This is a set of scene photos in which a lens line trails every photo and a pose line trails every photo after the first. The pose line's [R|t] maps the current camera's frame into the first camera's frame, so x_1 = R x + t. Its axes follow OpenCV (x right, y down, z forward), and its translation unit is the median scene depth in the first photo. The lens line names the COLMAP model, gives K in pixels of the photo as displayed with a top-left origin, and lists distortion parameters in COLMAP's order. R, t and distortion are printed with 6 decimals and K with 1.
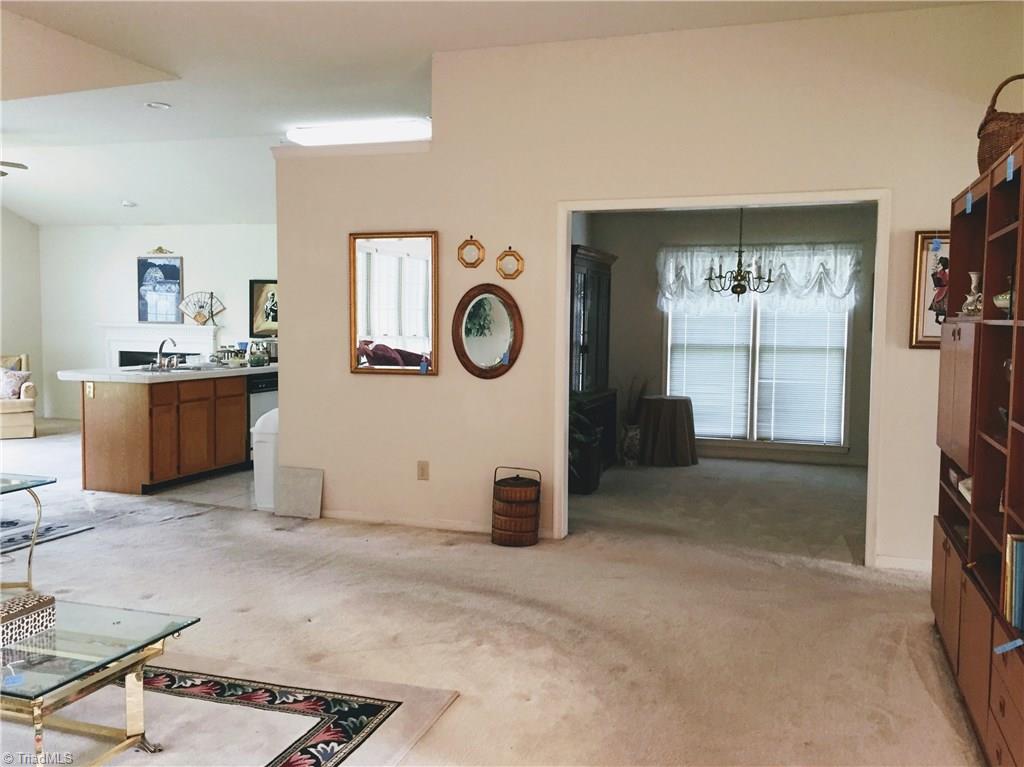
lens RADIAL K [[919.0, 0, 512.0], [0, 919.0, 383.5], [0, 0, 1]] dist [0.047360, -0.012019]
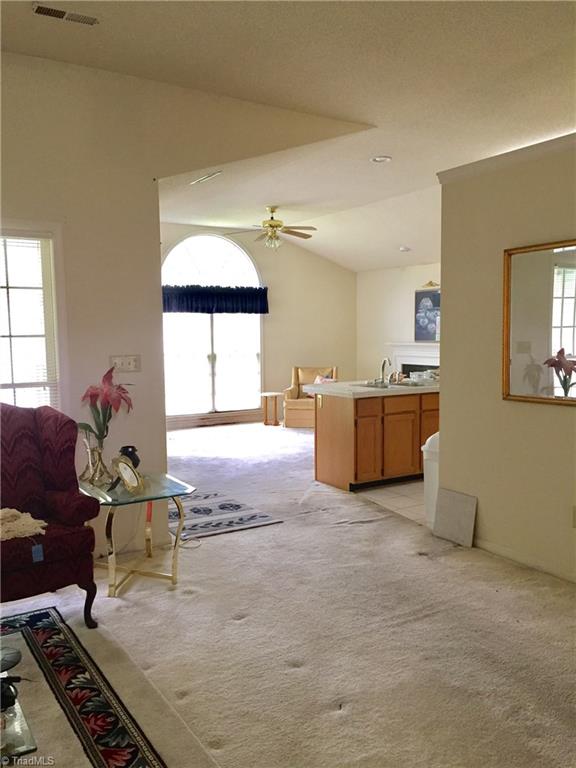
lens RADIAL K [[666.4, 0, 288.0], [0, 666.4, 384.0], [0, 0, 1]] dist [0.047686, -0.008278]
pose [[0.772796, 0.028740, -0.634003, 0.084956], [-0.025120, 0.999576, 0.014692, -0.031275], [0.634157, 0.004573, 0.773191, 0.327941]]
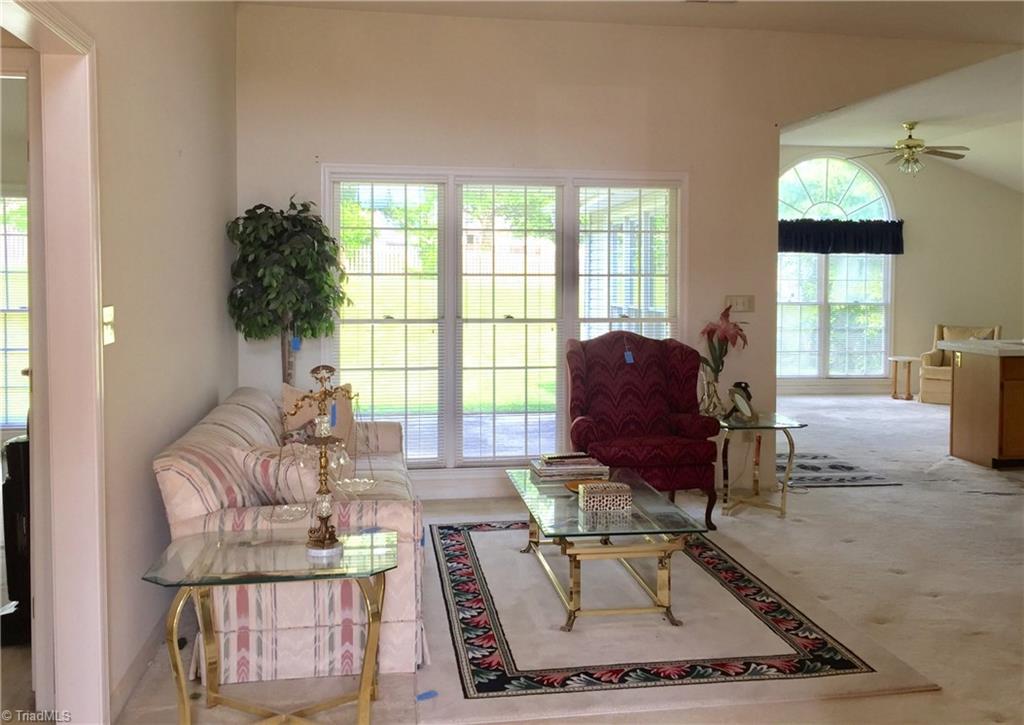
lens RADIAL K [[982.3, 0, 552.5], [0, 982.3, 309.3], [0, 0, 1]] dist [0.060220, -0.012378]
pose [[0.481913, 0.019368, -0.876005, 0.336902], [-0.065589, 0.997748, -0.014022, -0.004141], [0.873761, 0.064214, 0.482098, 0.077658]]
